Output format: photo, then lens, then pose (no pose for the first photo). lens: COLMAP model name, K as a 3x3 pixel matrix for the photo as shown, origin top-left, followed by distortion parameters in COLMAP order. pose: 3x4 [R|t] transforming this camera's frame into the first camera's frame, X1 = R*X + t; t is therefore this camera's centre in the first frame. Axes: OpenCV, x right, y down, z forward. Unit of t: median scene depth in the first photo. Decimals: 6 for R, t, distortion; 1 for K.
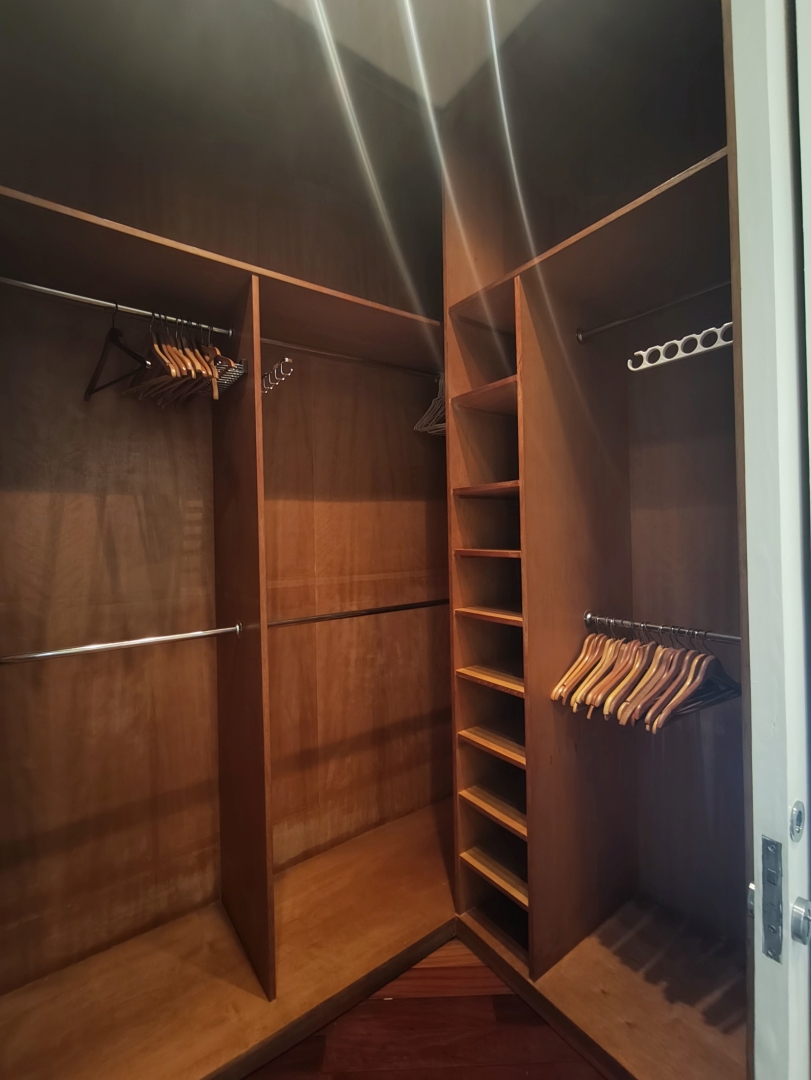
lens RADIAL K [[479.9, 0, 405.4], [0, 479.9, 538.2], [0, 0, 1]] dist [0.002372, -0.002479]
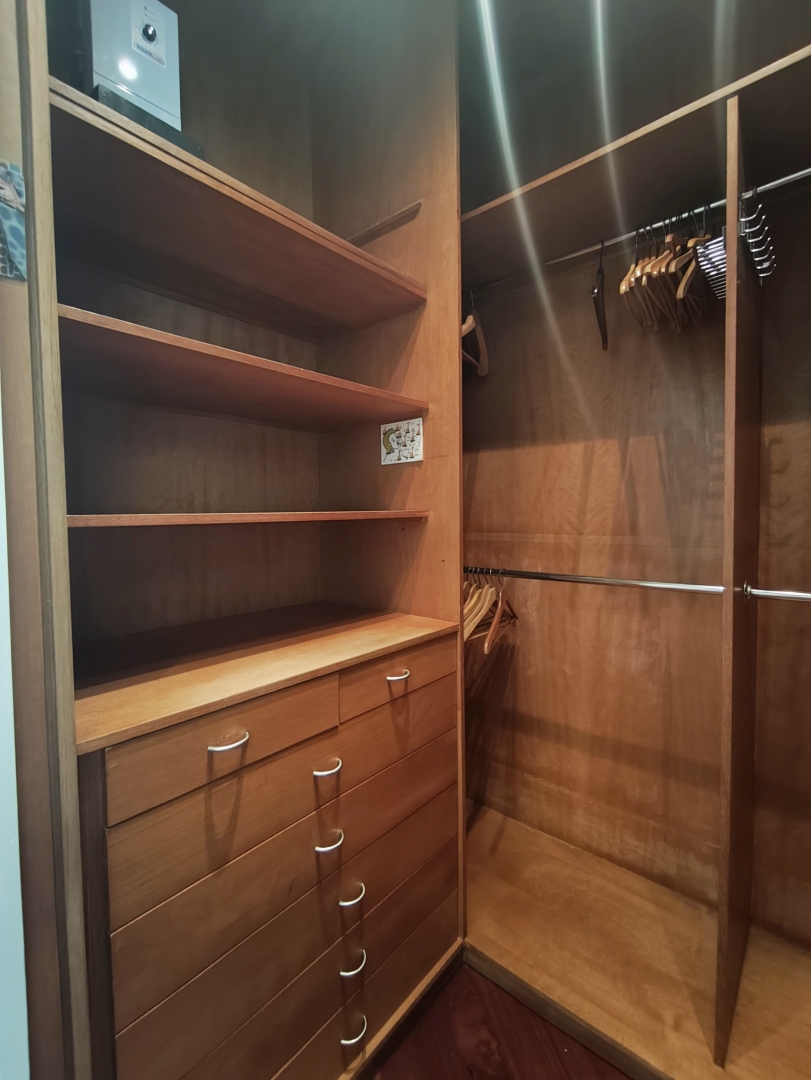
lens RADIAL K [[479.9, 0, 406.8], [0, 479.9, 537.2], [0, 0, 1]] dist [0.002372, -0.002479]
pose [[0.234548, 0.070271, -0.969561, 0.258890], [-0.002139, 0.997419, 0.071772, 0.045687], [0.972102, -0.014760, 0.234093, 0.296606]]
